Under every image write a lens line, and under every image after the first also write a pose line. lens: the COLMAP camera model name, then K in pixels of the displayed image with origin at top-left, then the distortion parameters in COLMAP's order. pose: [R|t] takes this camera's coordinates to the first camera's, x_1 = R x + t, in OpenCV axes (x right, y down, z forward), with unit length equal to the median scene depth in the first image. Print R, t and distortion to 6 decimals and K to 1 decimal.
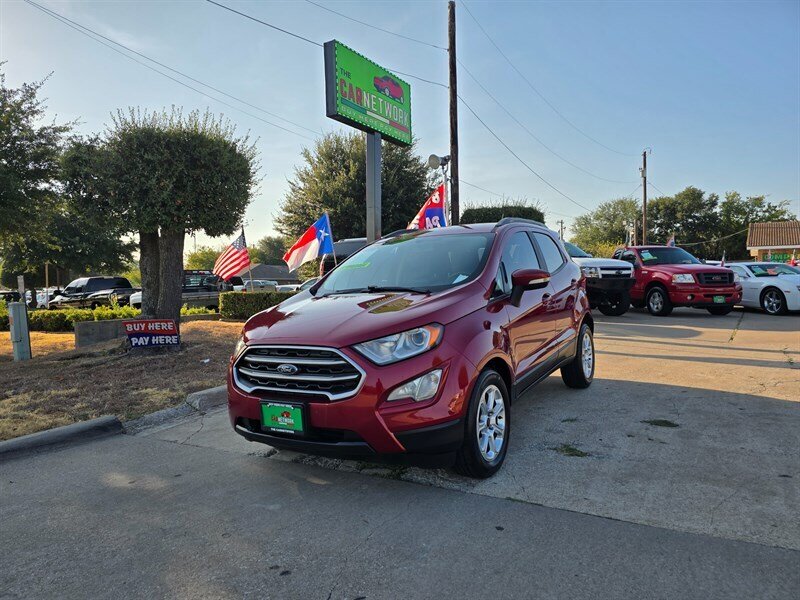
lens RADIAL K [[537.1, 0, 400.0], [0, 537.1, 300.0], [0, 0, 1]] dist [0.056899, -0.052771]
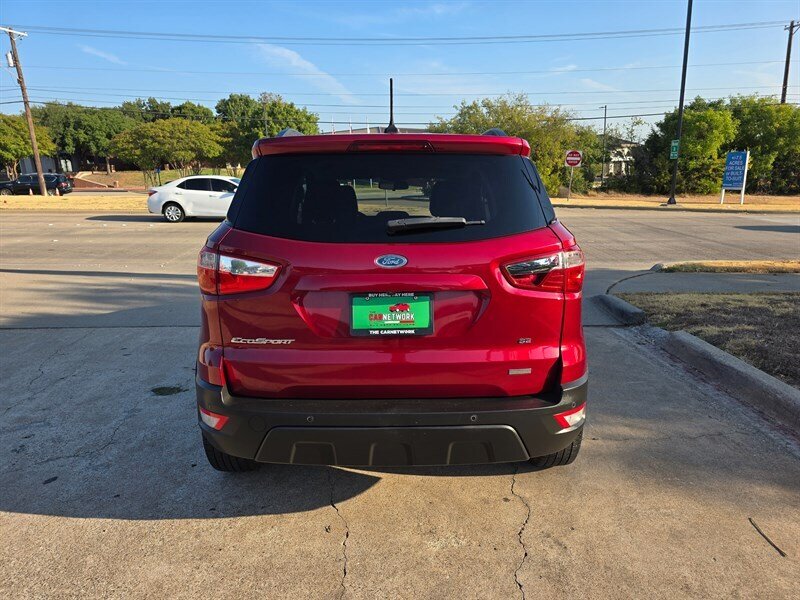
lens RADIAL K [[537.1, 0, 400.0], [0, 537.1, 300.0], [0, 0, 1]] dist [0.056899, -0.052771]
pose [[-0.849399, 0.156976, -0.503865, 0.538253], [0.022469, 0.964630, 0.262648, -0.145810], [0.527273, 0.211772, -0.822883, 1.784036]]
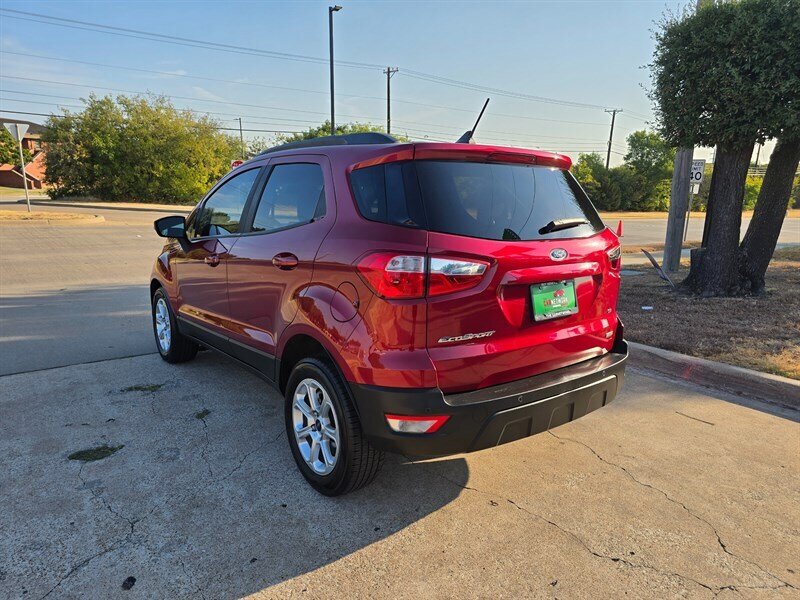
lens RADIAL K [[537.1, 0, 400.0], [0, 537.1, 300.0], [0, 0, 1]] dist [0.056899, -0.052771]
pose [[-0.359359, 0.212094, -0.908778, 0.862355], [-0.039027, 0.969563, 0.241713, -0.140532], [0.932383, 0.122329, -0.340144, 1.457001]]
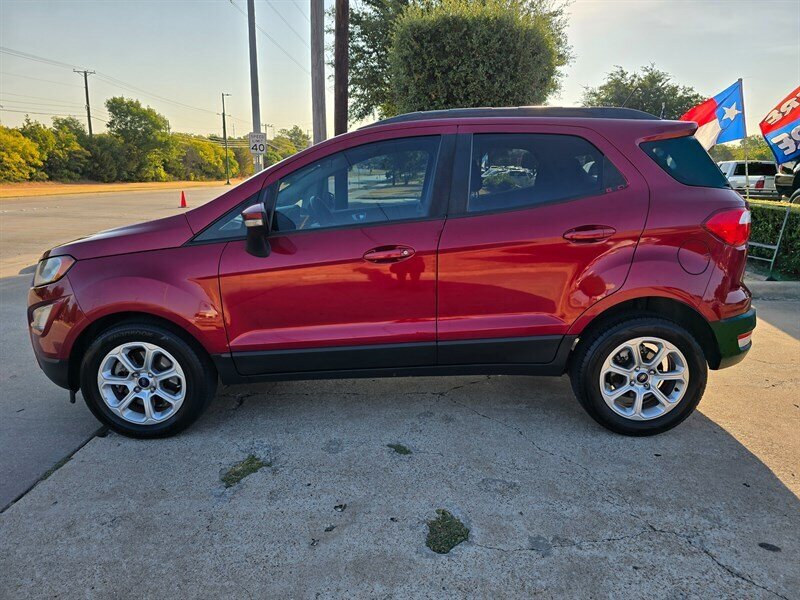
lens RADIAL K [[537.1, 0, 400.0], [0, 537.1, 300.0], [0, 0, 1]] dist [0.056899, -0.052771]
pose [[0.510452, 0.241122, -0.825408, 0.759192], [-0.055757, 0.967143, 0.248045, -0.099475], [0.858097, -0.080592, 0.507124, 0.663943]]
